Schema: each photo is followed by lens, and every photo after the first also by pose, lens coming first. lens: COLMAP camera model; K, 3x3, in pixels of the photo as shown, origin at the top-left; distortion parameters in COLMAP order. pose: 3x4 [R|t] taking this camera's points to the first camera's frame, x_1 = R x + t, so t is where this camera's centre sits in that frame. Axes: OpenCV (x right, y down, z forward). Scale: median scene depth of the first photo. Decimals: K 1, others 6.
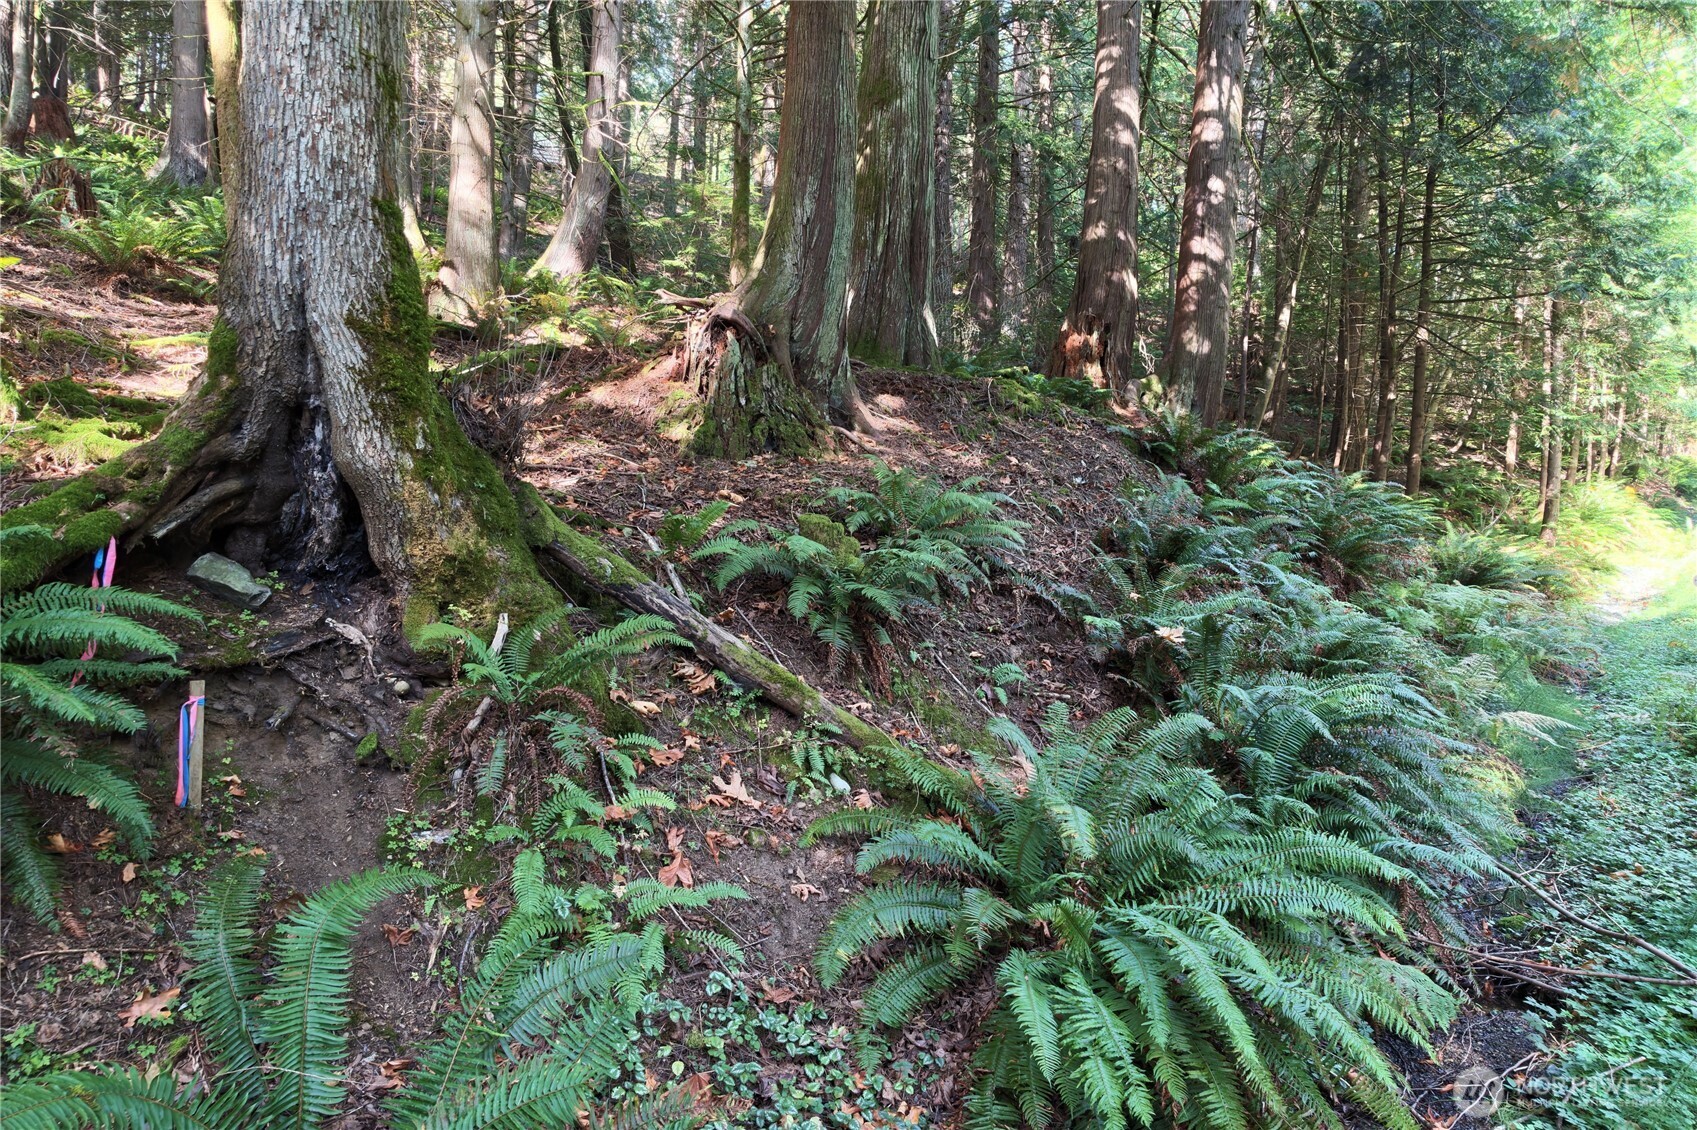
lens RADIAL K [[1045.5, 0, 848.5], [0, 1045.5, 565.0], [0, 0, 1]] dist [0.000555, -0.000539]
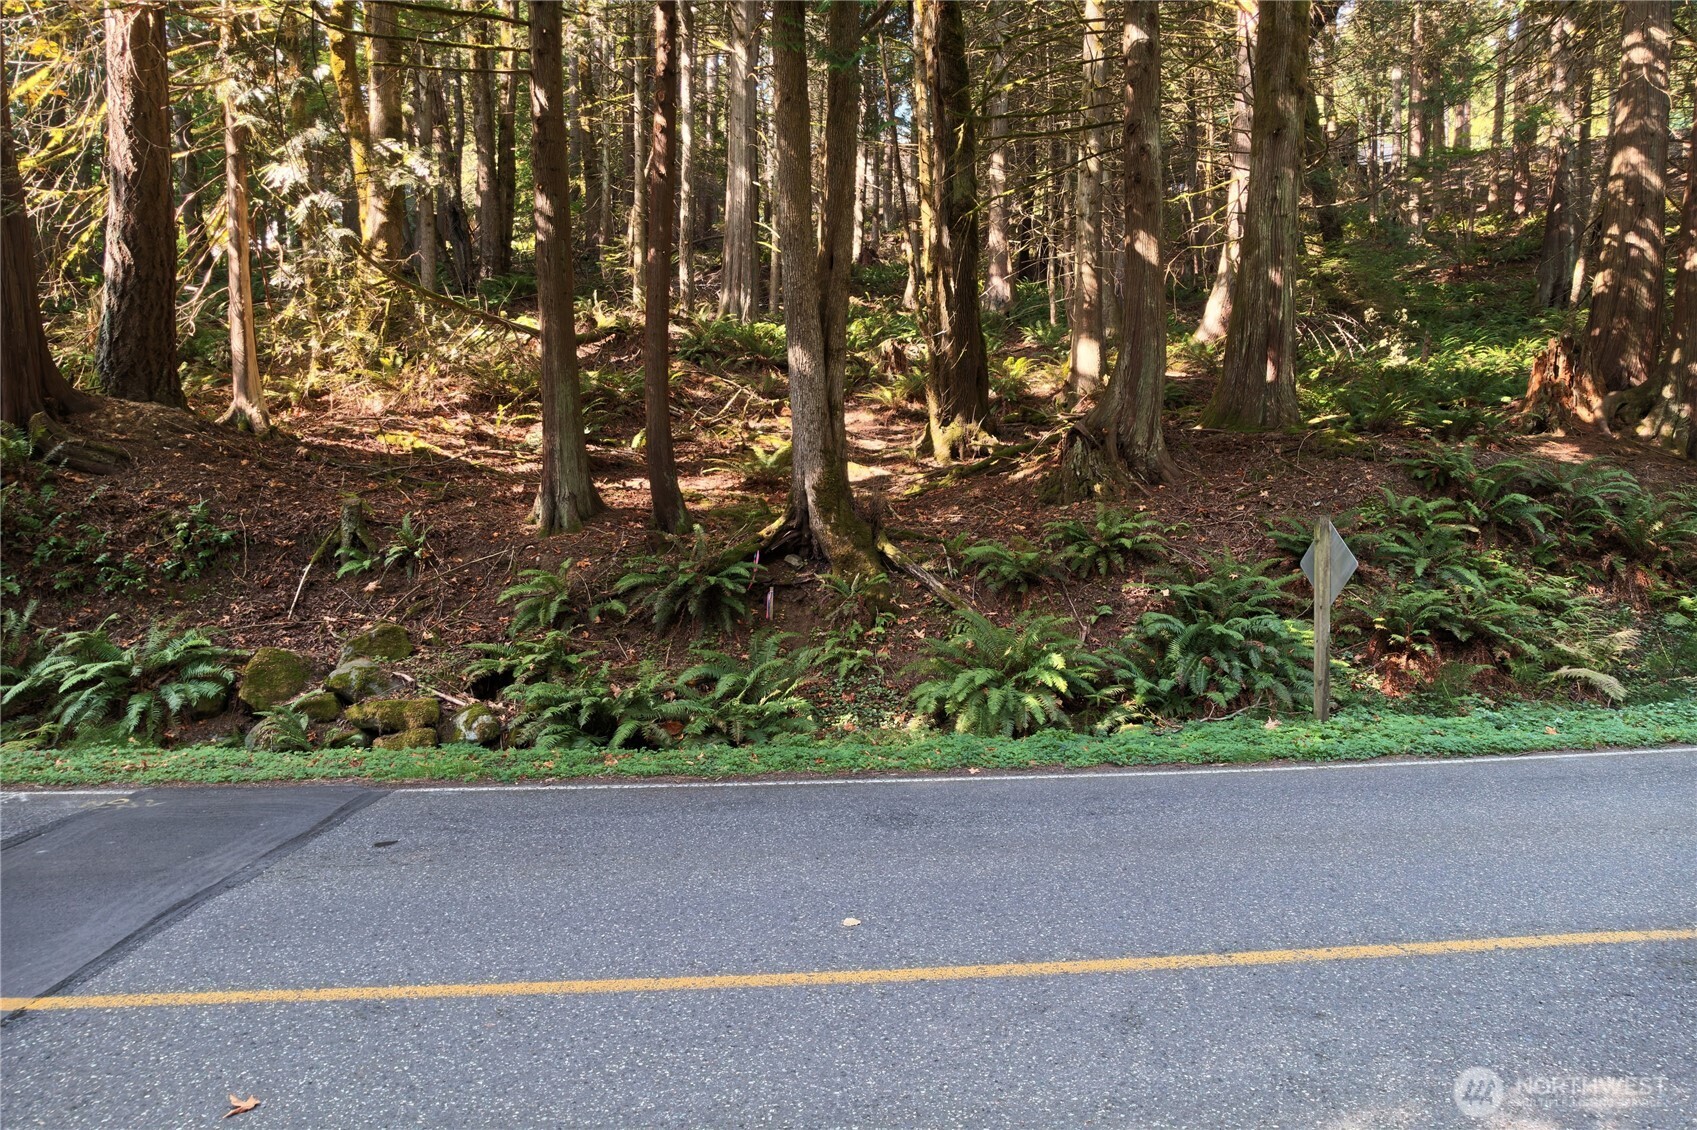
lens RADIAL K [[994.1, 0, 848.5], [0, 994.1, 565.0], [0, 0, 1]] dist [-0.004281, 0.000975]
pose [[0.718235, 0.005779, -0.695776, 1.514515], [-0.004658, 0.999983, 0.003497, 0.009874], [0.695785, 0.000730, 0.718250, -1.021218]]
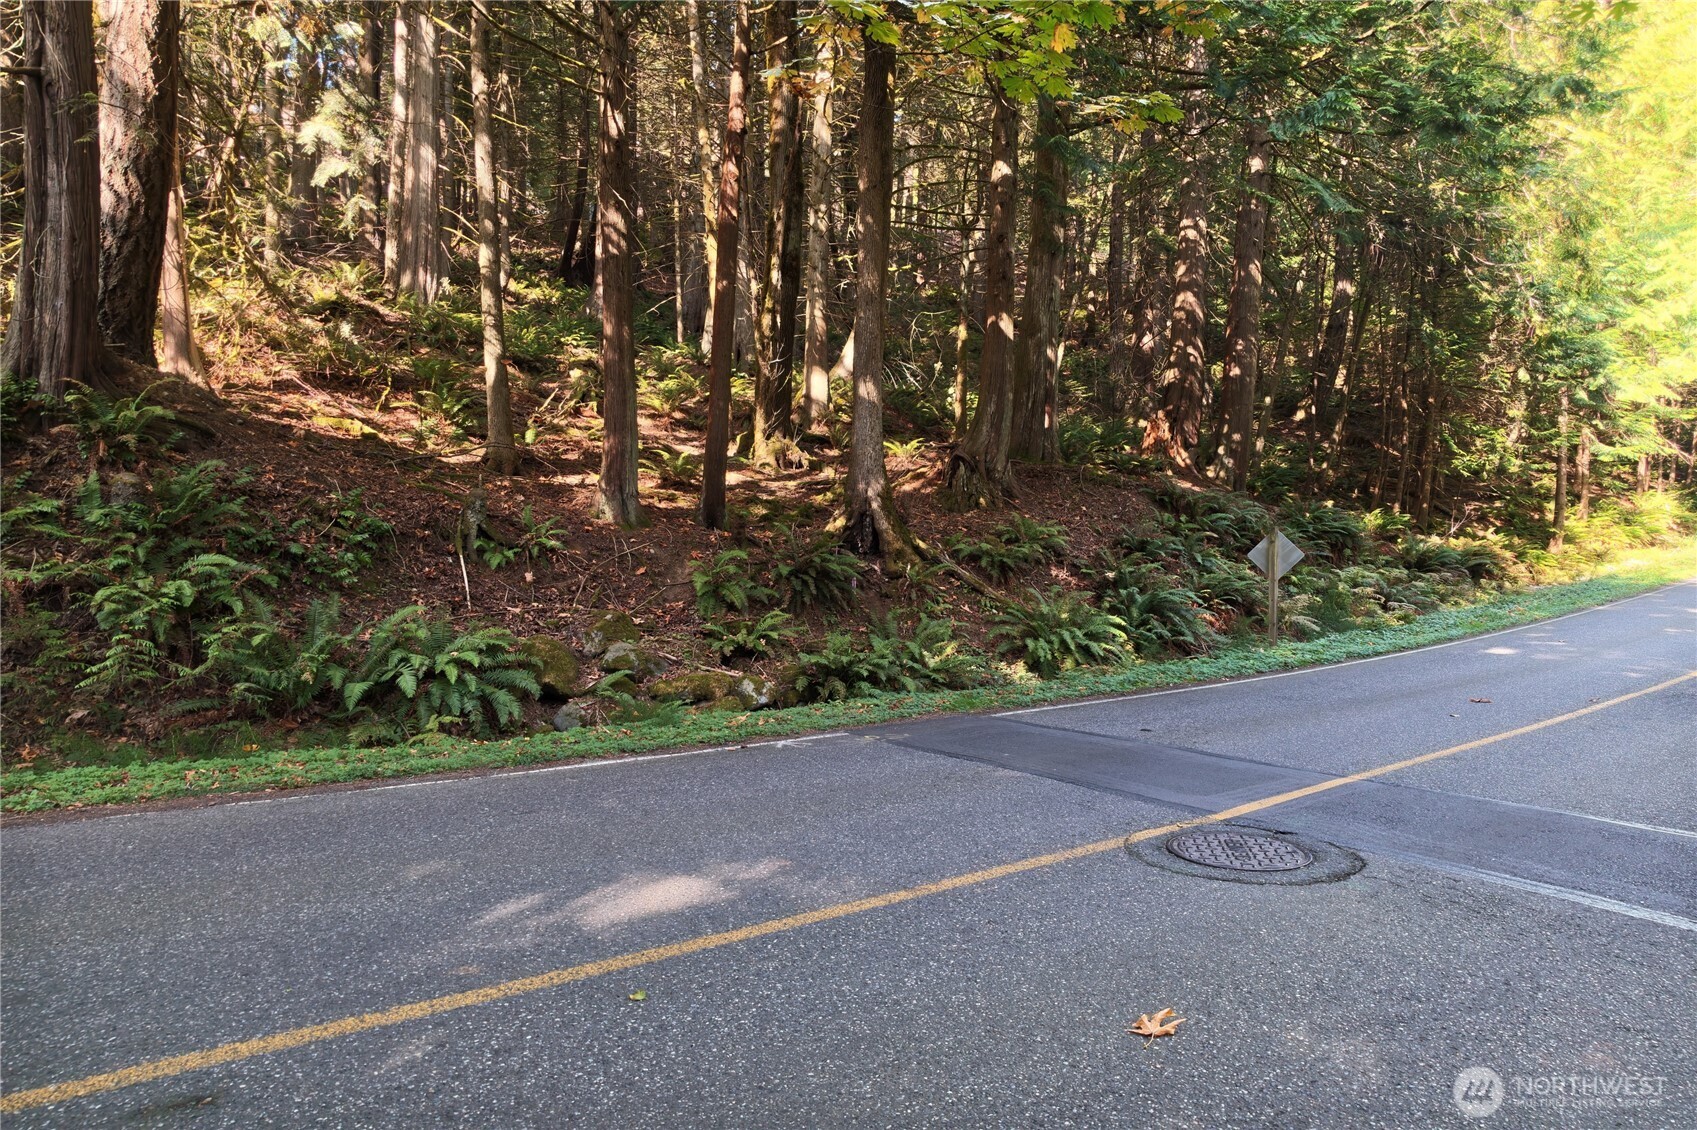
lens RADIAL K [[963.7, 0, 848.5], [0, 963.7, 565.0], [0, 0, 1]] dist [0.000082, -0.001651]
pose [[0.977445, 0.002127, -0.211181, 0.200255], [-0.001469, 0.999994, 0.003273, 0.036423], [0.211187, -0.002889, 0.977441, -2.349750]]
